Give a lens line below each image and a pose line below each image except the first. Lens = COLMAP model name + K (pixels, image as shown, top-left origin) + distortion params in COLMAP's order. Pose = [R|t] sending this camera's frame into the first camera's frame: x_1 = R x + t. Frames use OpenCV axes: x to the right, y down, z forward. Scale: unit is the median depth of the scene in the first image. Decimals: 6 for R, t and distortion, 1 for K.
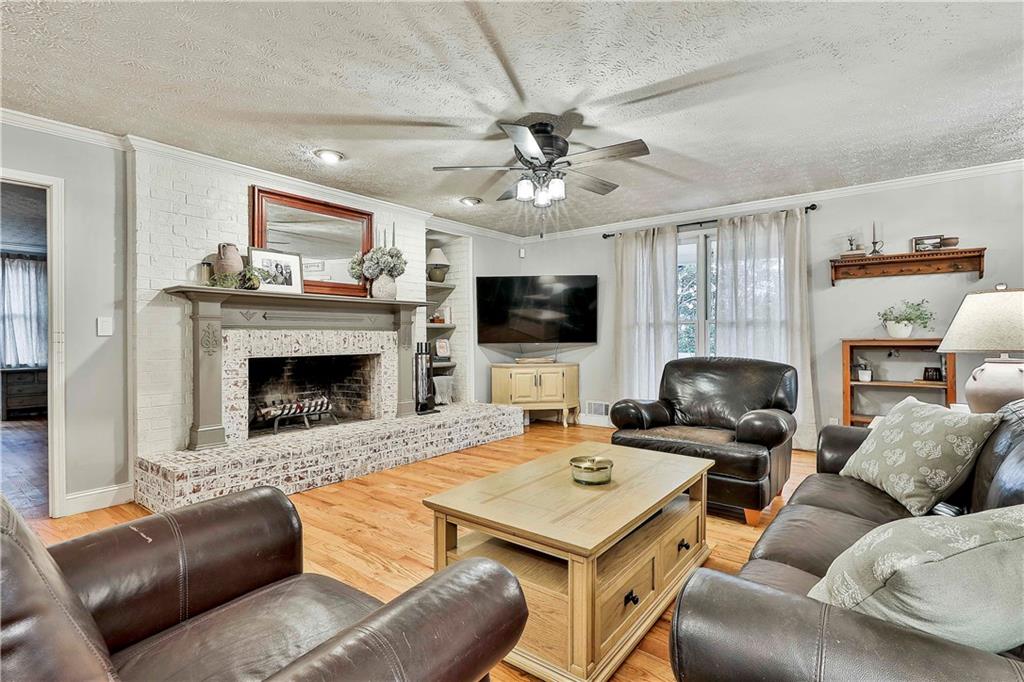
lens RADIAL K [[495.9, 0, 511.9], [0, 495.9, 337.9], [0, 0, 1]] dist [-0.002836, 0.001423]
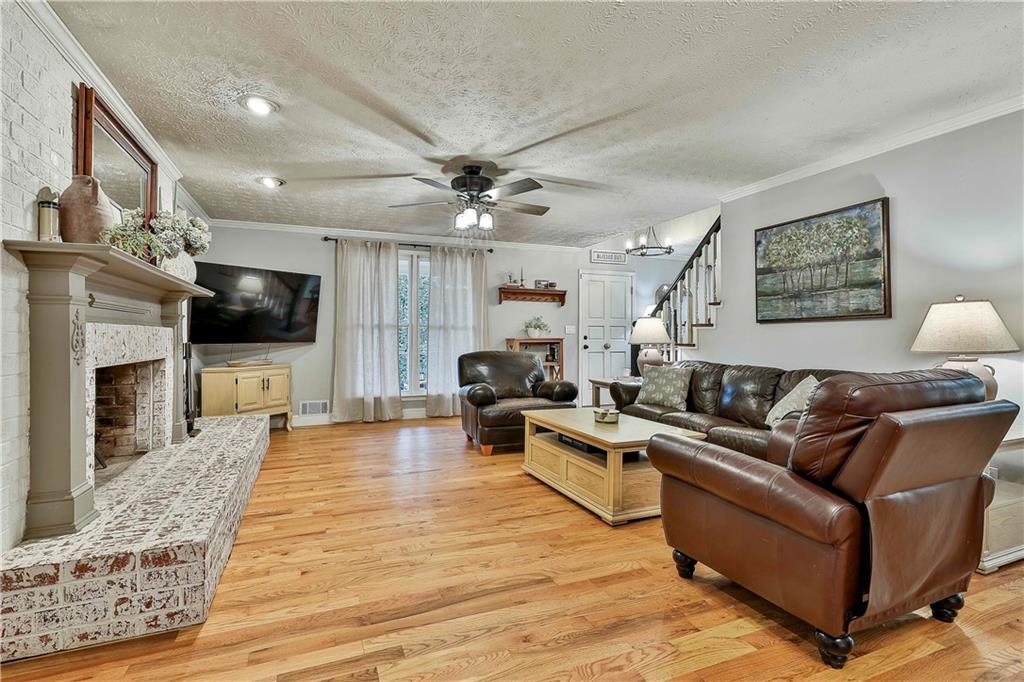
lens RADIAL K [[495.9, 0, 509.7], [0, 495.9, 335.4], [0, 0, 1]] dist [-0.002836, 0.001423]
pose [[0.494545, 0.006527, 0.869127, -0.727068], [-0.001585, 0.999977, -0.006608, 0.002399], [-0.869150, 0.001891, 0.494544, 0.227539]]
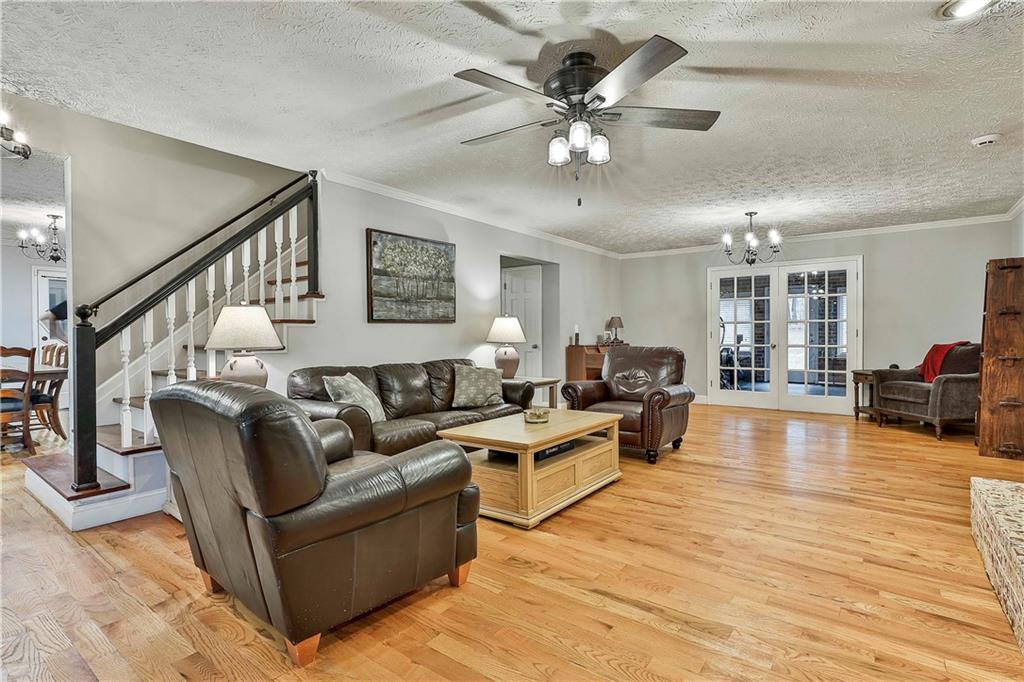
lens RADIAL K [[495.9, 0, 516.4], [0, 495.9, 341.2], [0, 0, 1]] dist [-0.002836, 0.001423]
pose [[-0.999676, 0.010159, -0.023332, 0.132575], [0.009756, 0.999802, 0.017332, -0.005951], [0.023503, 0.017099, -0.999578, 1.317468]]
